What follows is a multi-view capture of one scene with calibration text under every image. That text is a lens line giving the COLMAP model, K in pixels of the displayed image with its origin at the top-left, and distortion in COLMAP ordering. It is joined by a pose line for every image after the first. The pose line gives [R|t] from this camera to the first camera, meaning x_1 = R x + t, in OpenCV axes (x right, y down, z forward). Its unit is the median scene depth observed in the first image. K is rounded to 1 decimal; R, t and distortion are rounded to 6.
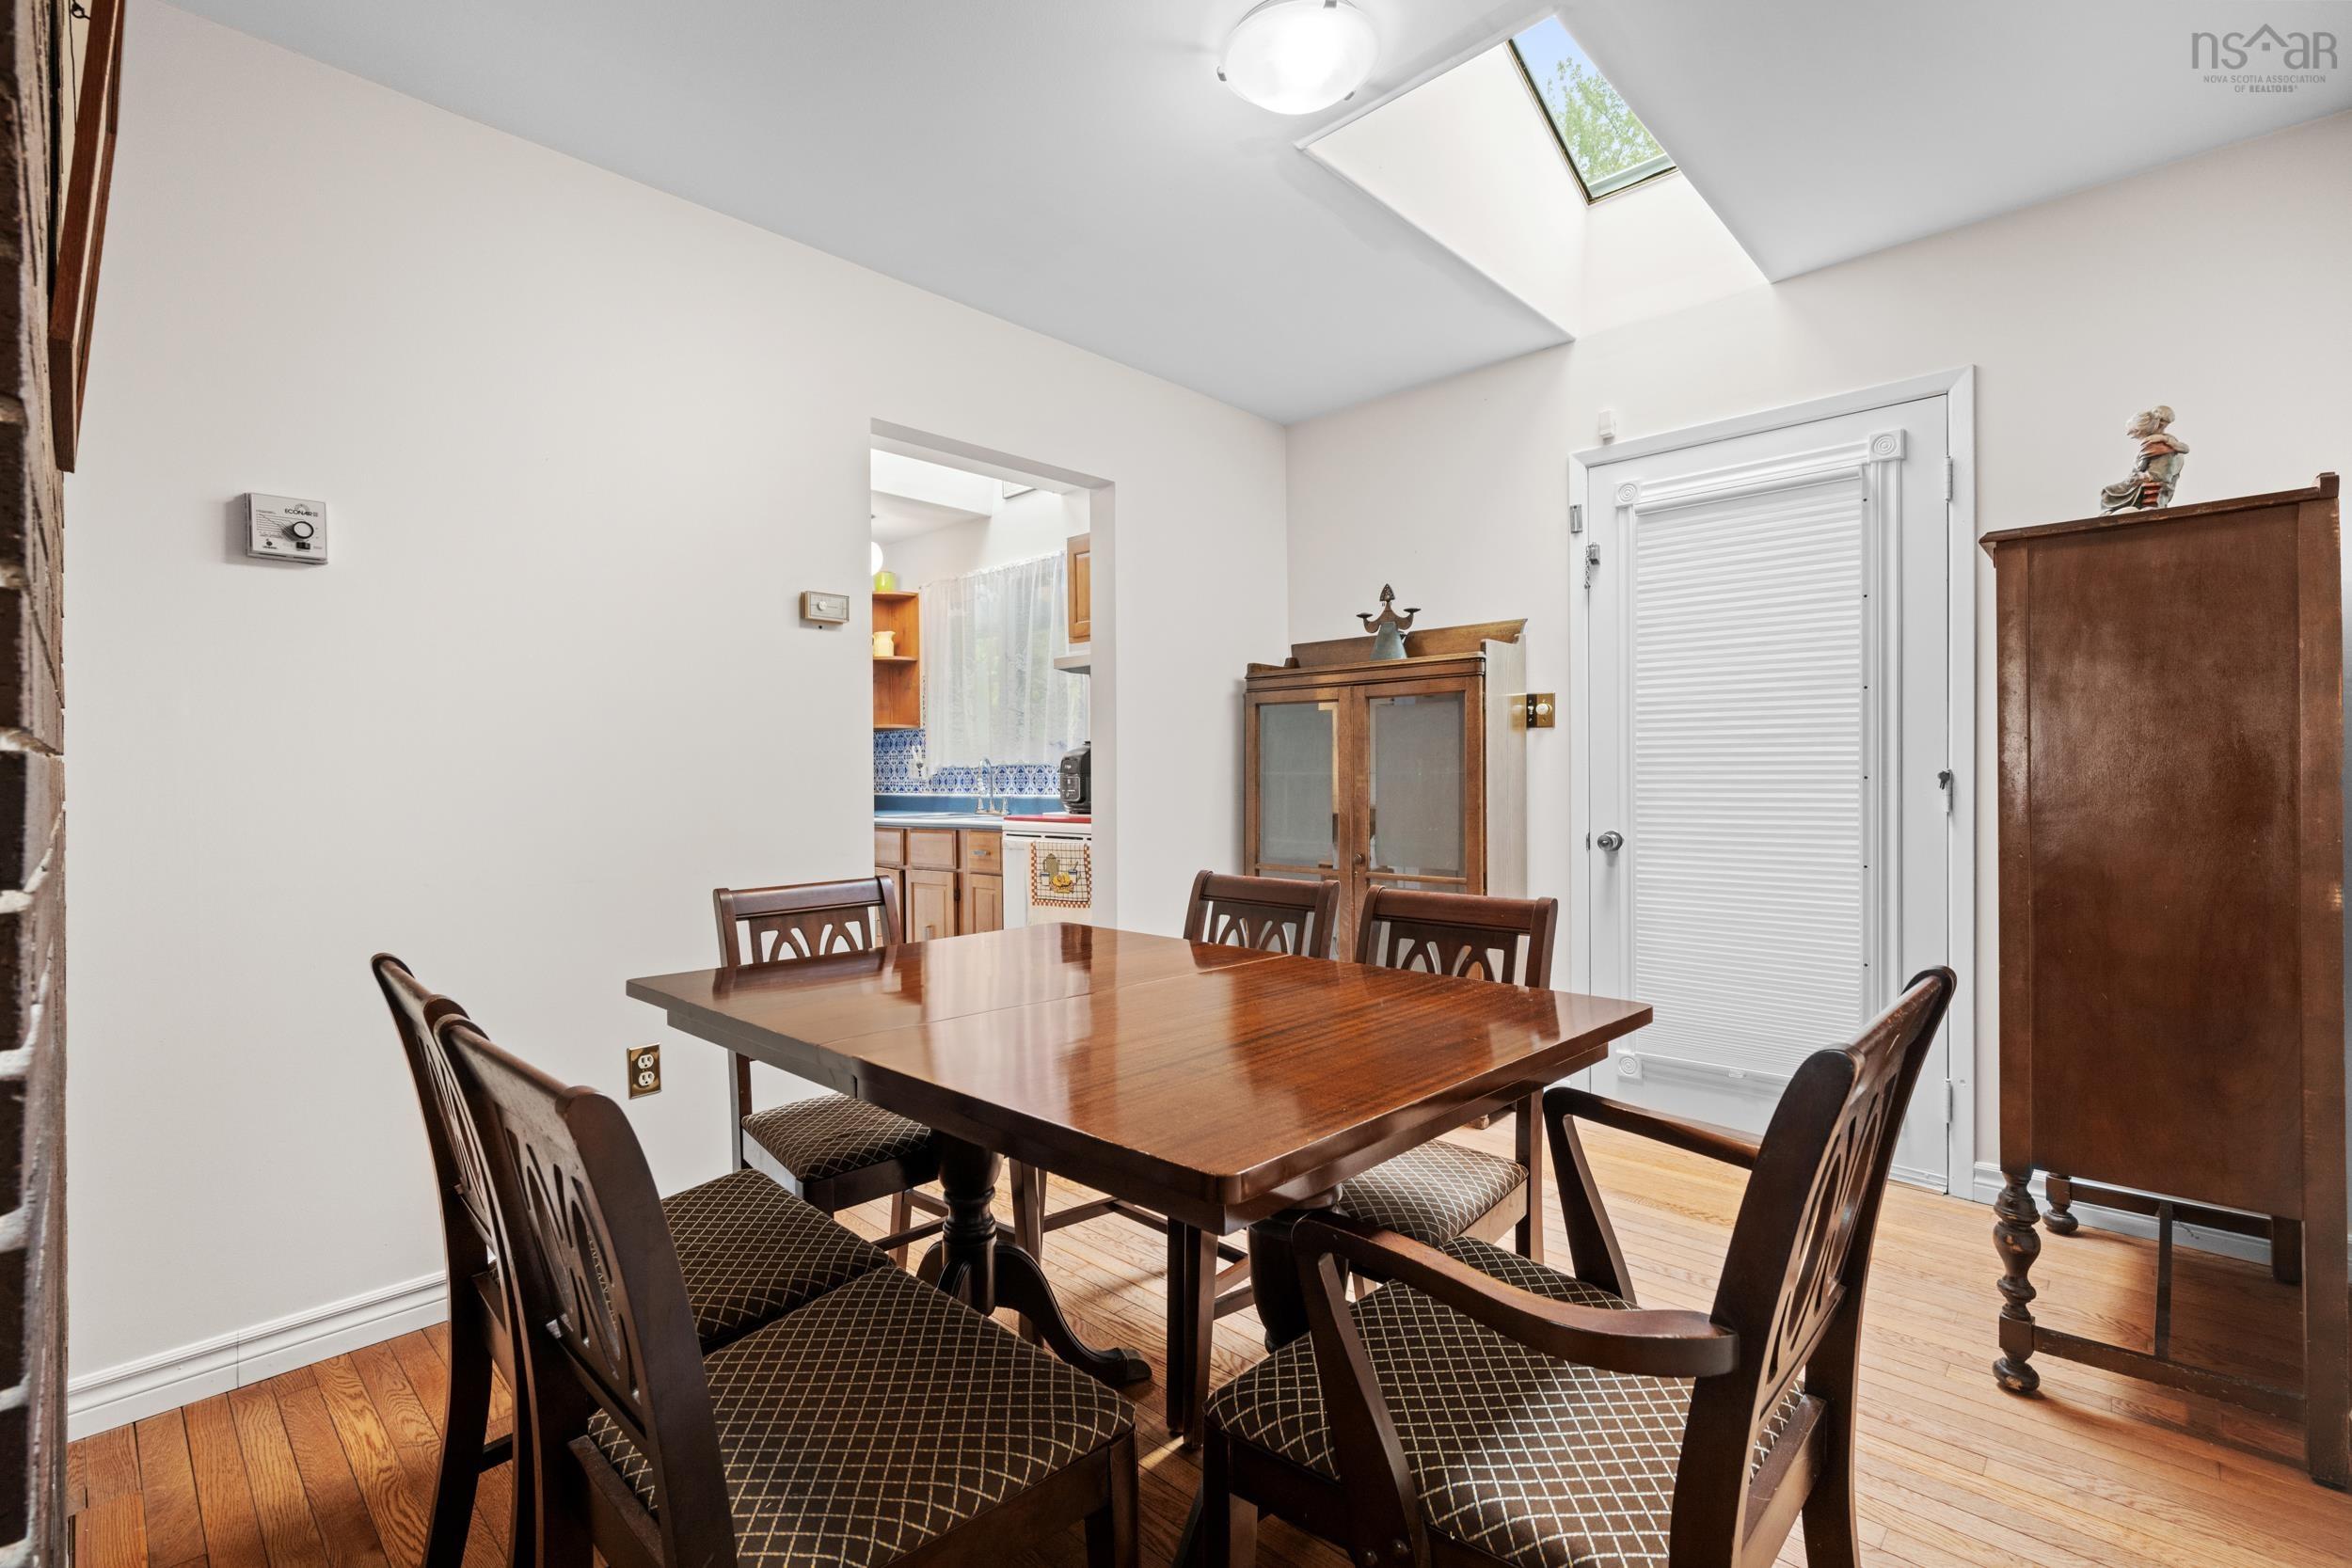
lens RADIAL K [[1046.1, 0, 1170.6], [0, 1046.1, 775.2], [0, 0, 1]] dist [0.000425, -0.000268]
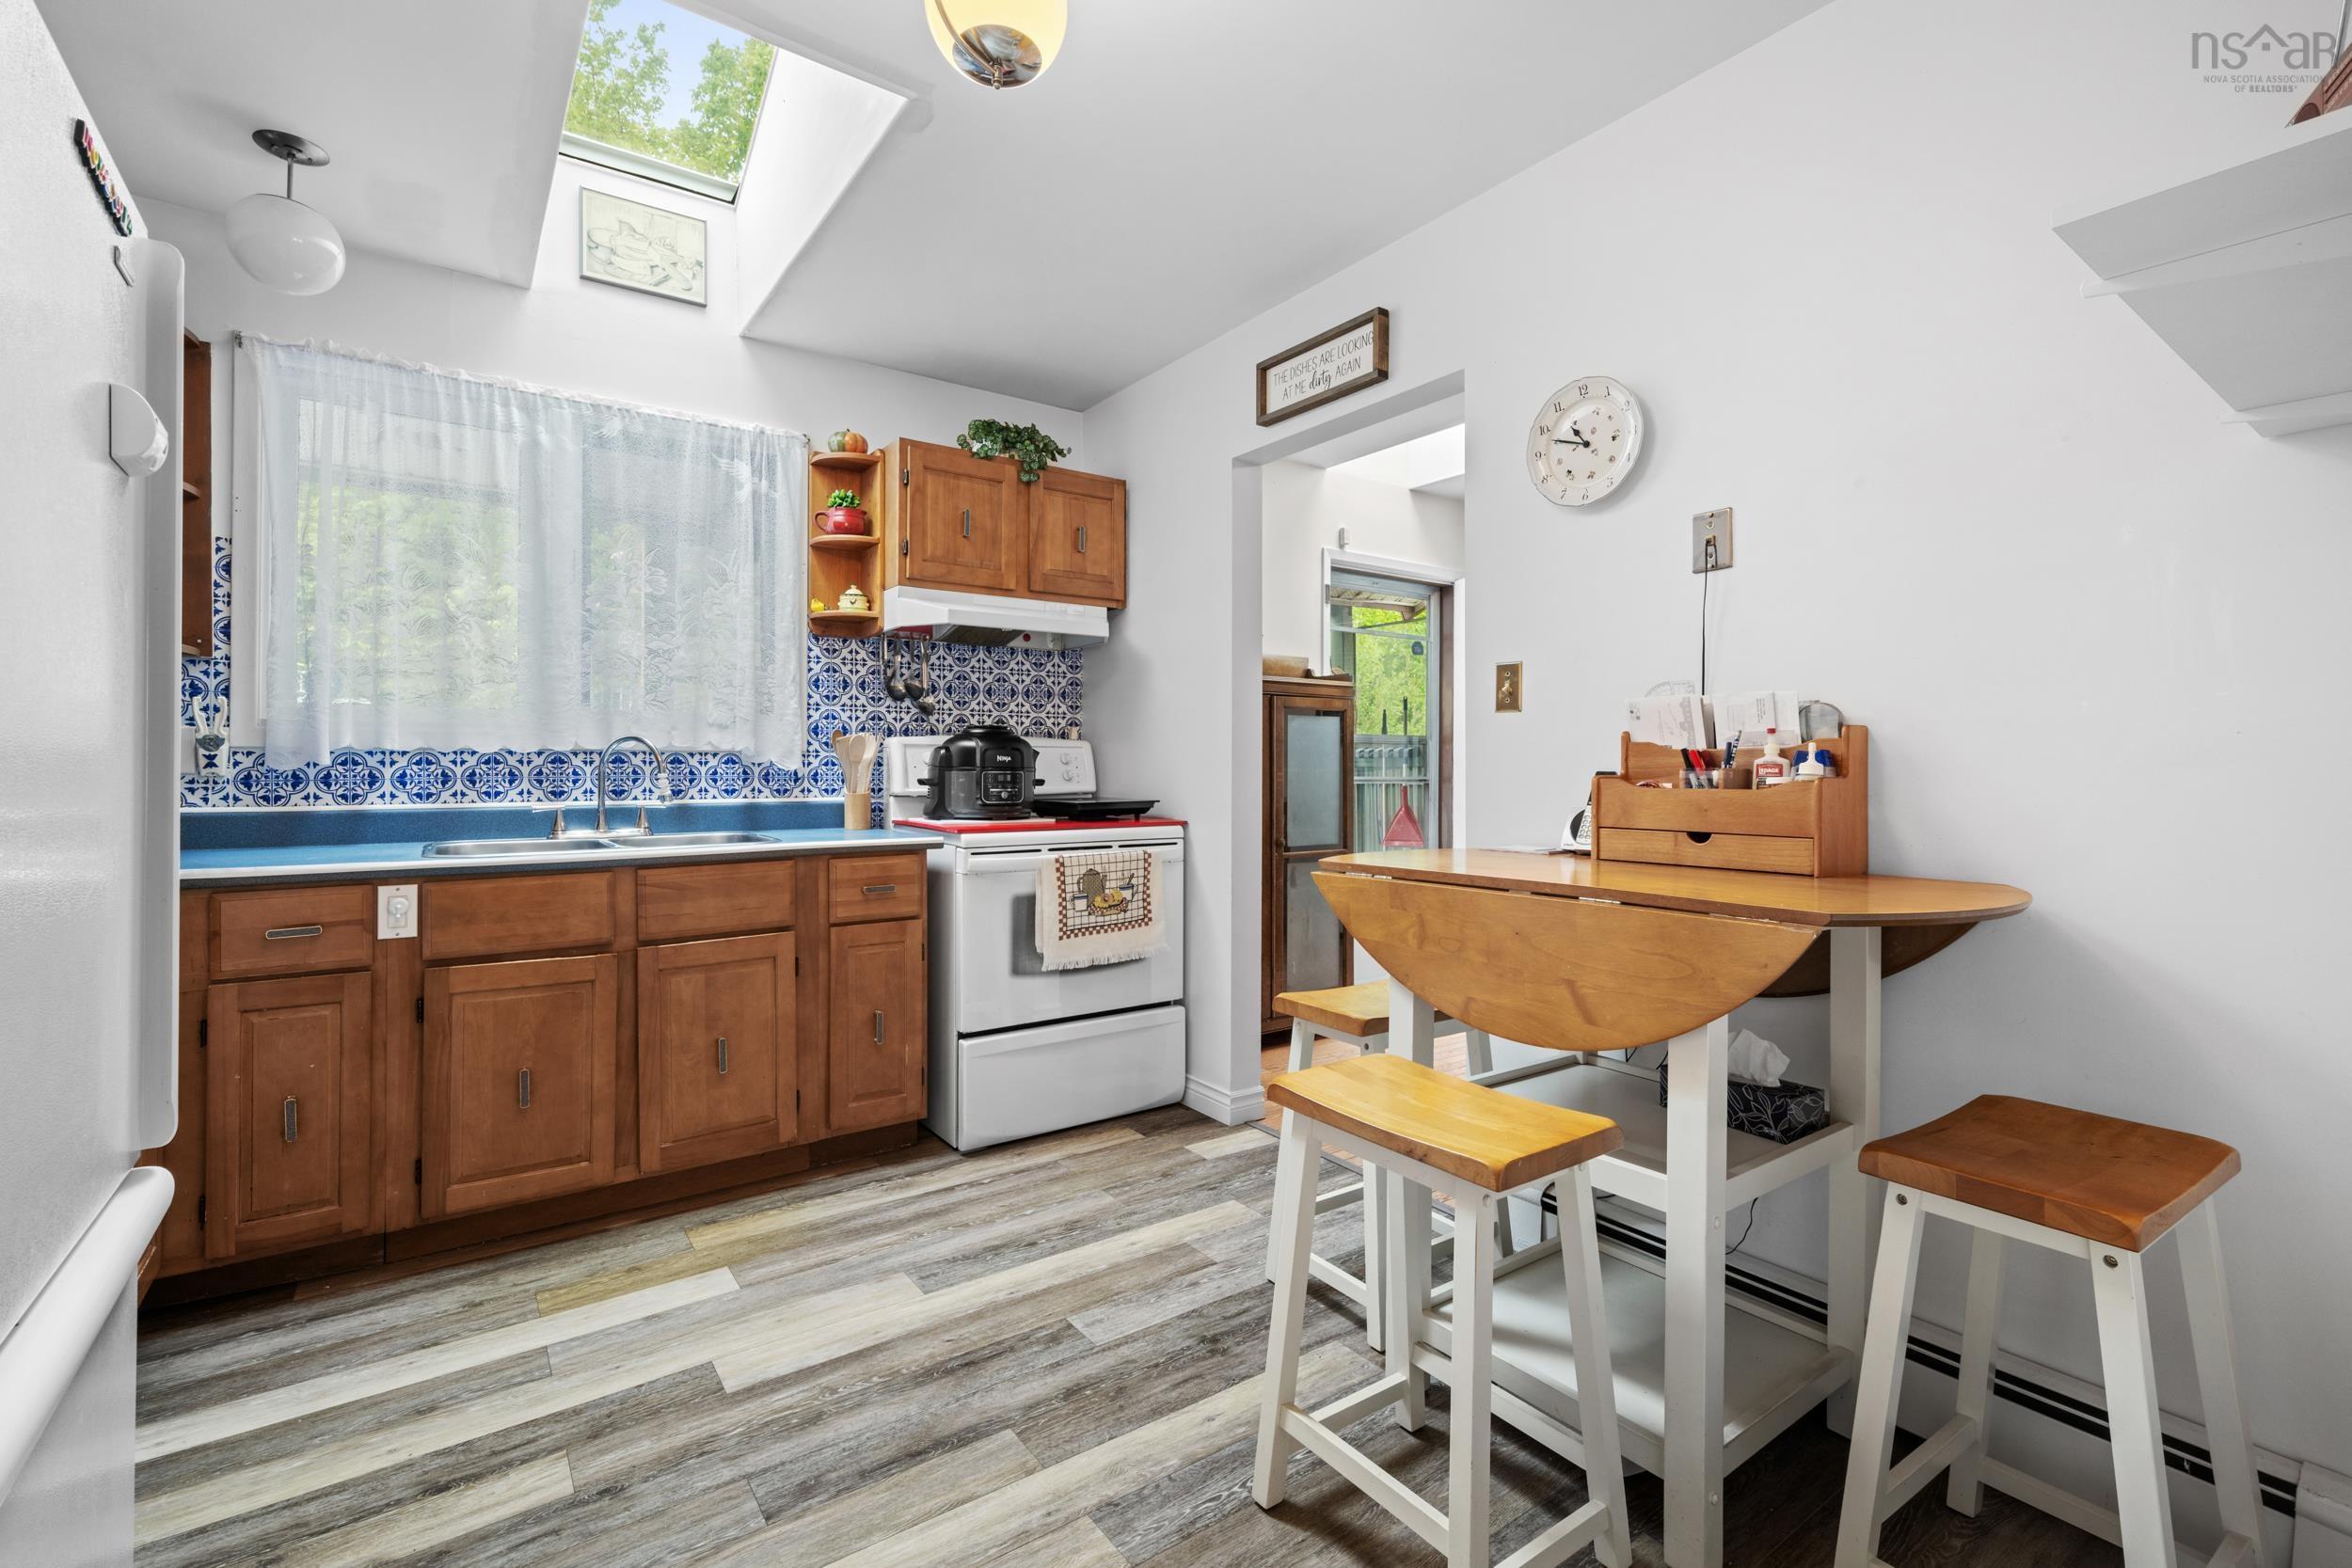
lens RADIAL K [[1015.8, 0, 1178.6], [0, 1015.8, 764.4], [0, 0, 1]] dist [-0.020742, -0.000246]
pose [[0.170889, 0.013341, 0.985200, -0.638159], [-0.002925, 0.999911, -0.013033, 0.004202], [-0.985286, -0.000654, 0.170913, 0.595438]]
